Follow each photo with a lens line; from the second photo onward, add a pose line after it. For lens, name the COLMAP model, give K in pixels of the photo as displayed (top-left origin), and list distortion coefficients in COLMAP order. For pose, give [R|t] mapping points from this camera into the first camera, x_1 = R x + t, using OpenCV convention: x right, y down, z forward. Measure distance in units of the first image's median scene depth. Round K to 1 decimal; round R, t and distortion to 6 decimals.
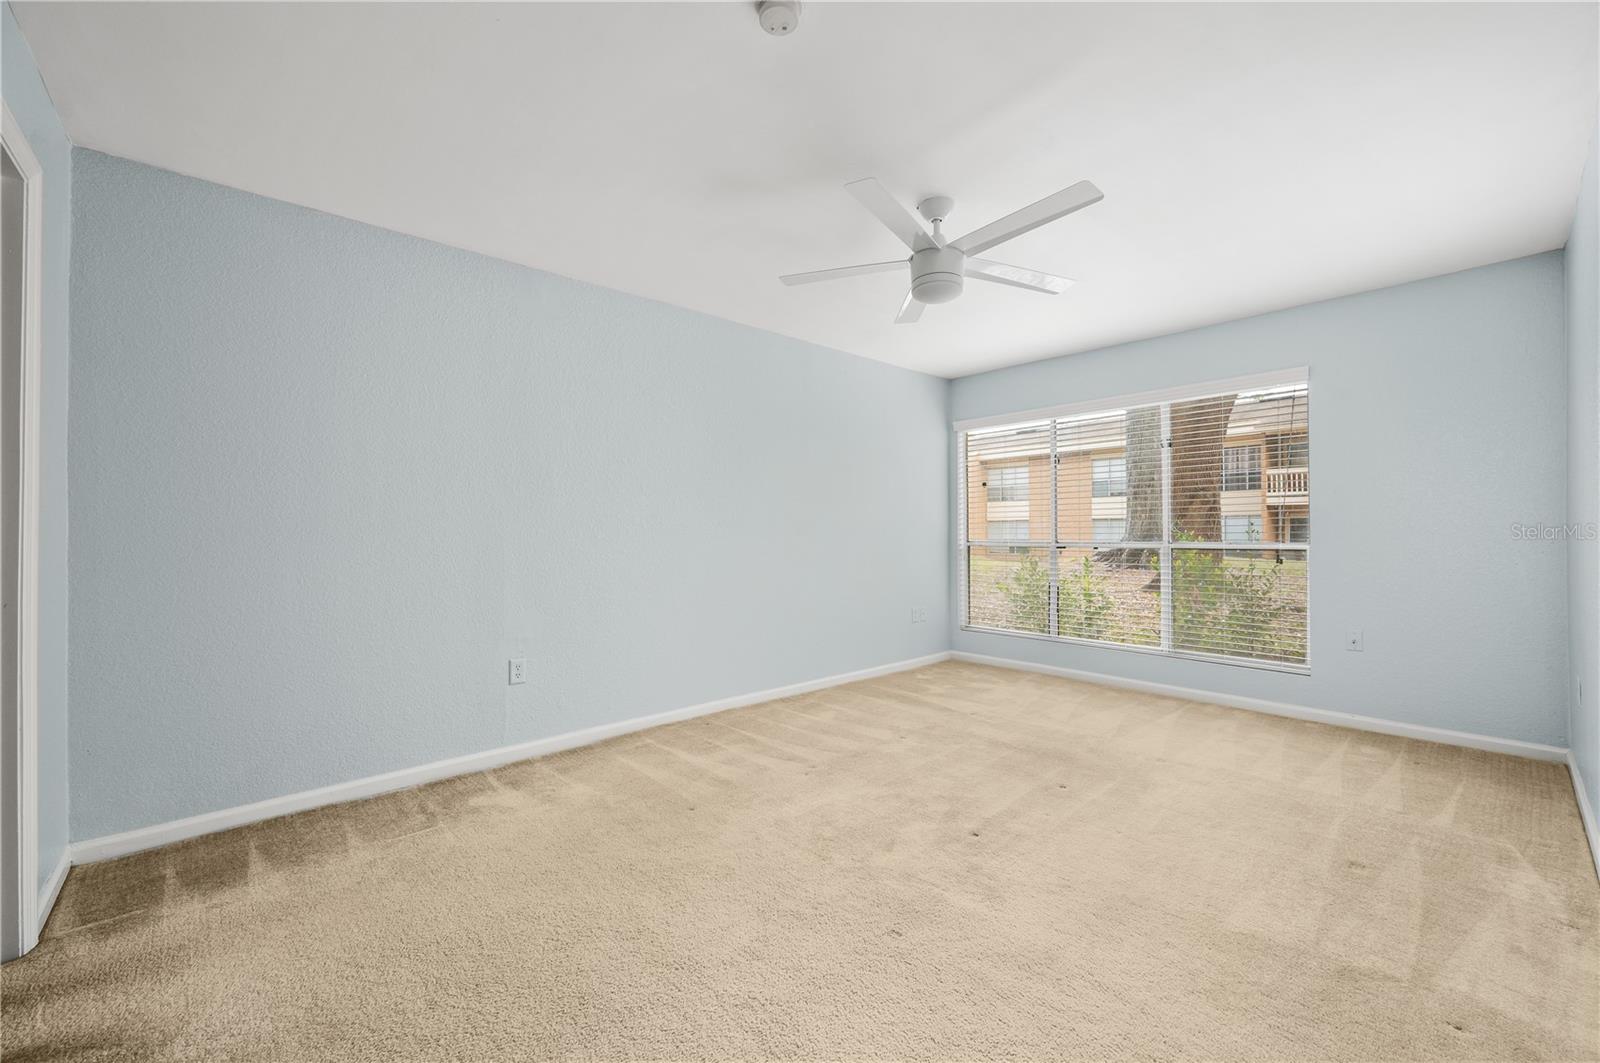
lens RADIAL K [[641.6, 0, 795.5], [0, 641.6, 529.7], [0, 0, 1]] dist [-0.000658, -0.000123]
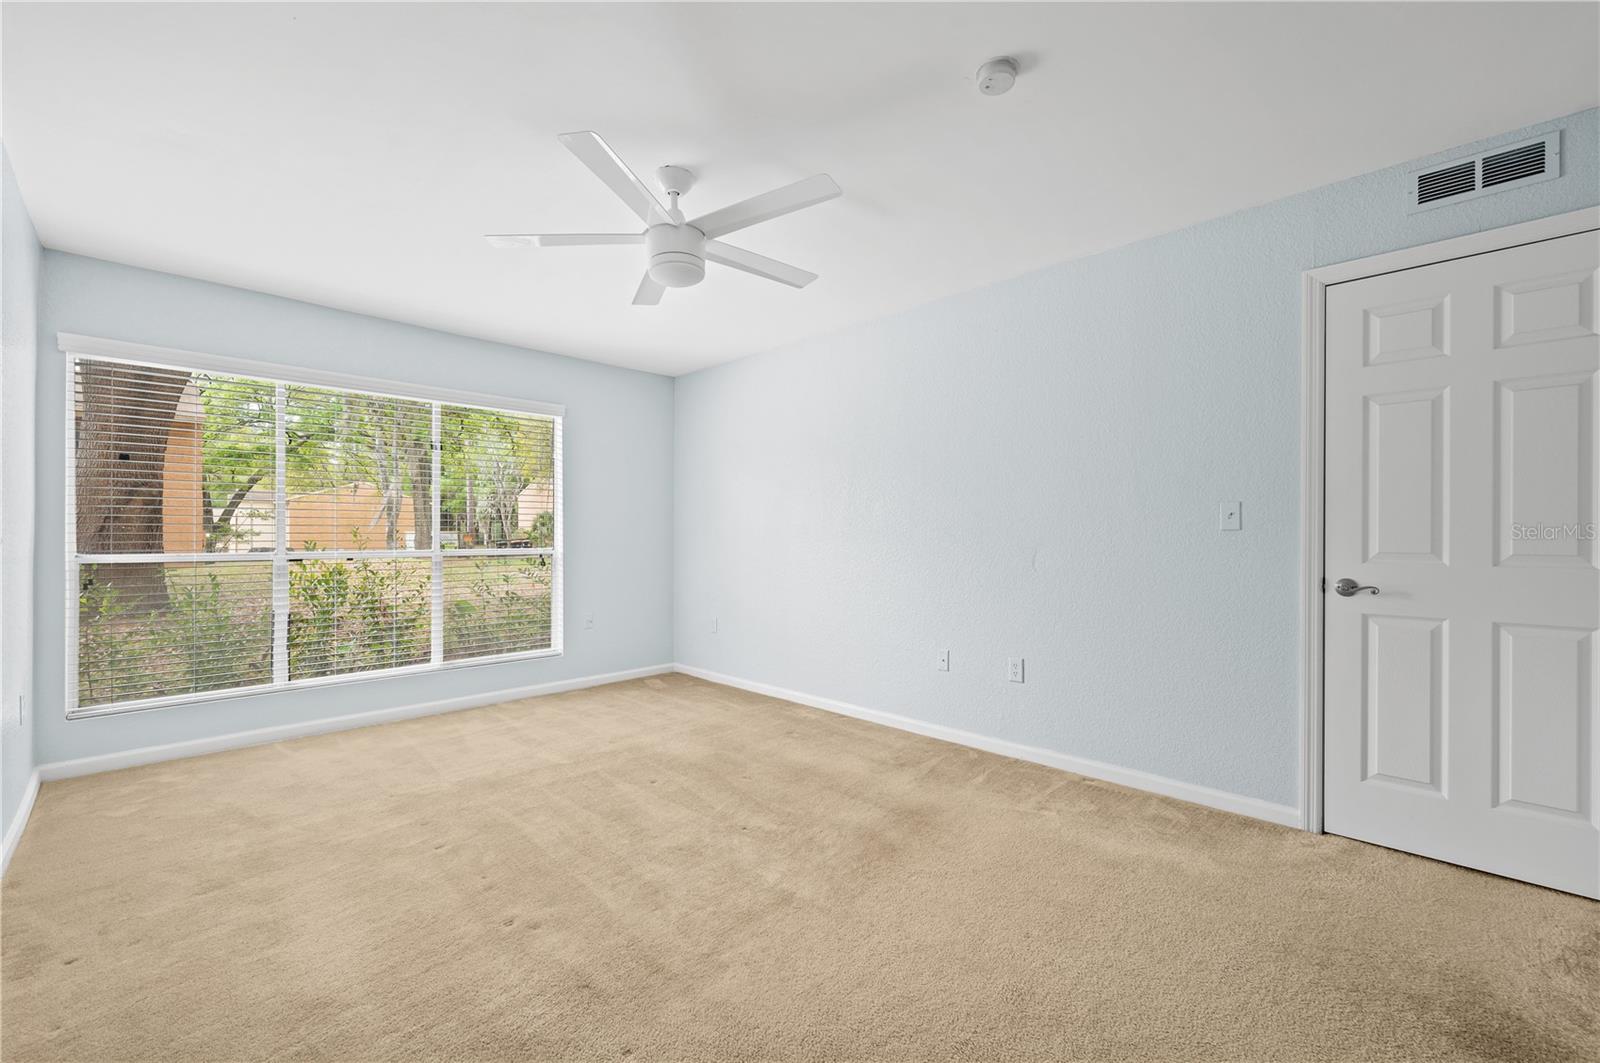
lens RADIAL K [[663.2, 0, 802.6], [0, 663.2, 539.6], [0, 0, 1]] dist [0.013431, -0.000080]
pose [[-0.069980, 0.000127, 0.997548, -0.474709], [-0.002291, 0.999997, -0.000288, 0.002884], [-0.997546, -0.002305, -0.069980, 0.578627]]
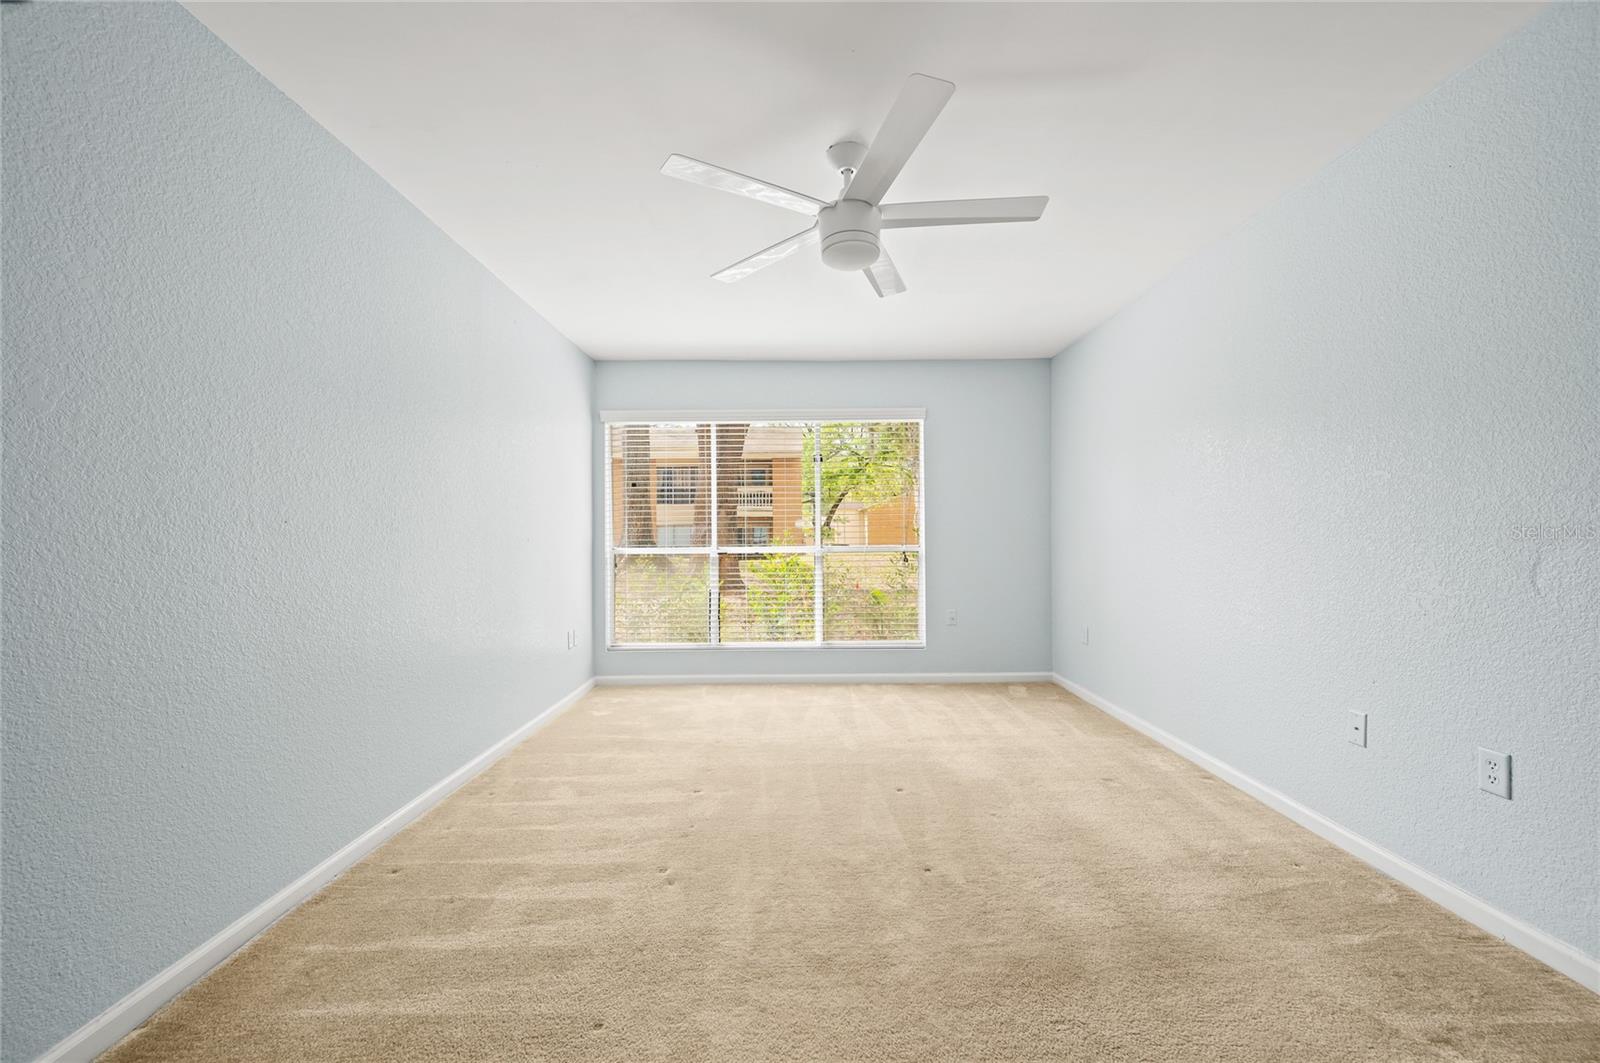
lens RADIAL K [[637.4, 0, 800.8], [0, 637.4, 536.3], [0, 0, 1]] dist [-0.001119, 0.002970]
pose [[0.655202, 0.000354, 0.755454, -0.303307], [0.001372, 0.999998, -0.001659, 0.003728], [-0.755453, 0.002123, 0.655200, 0.321719]]
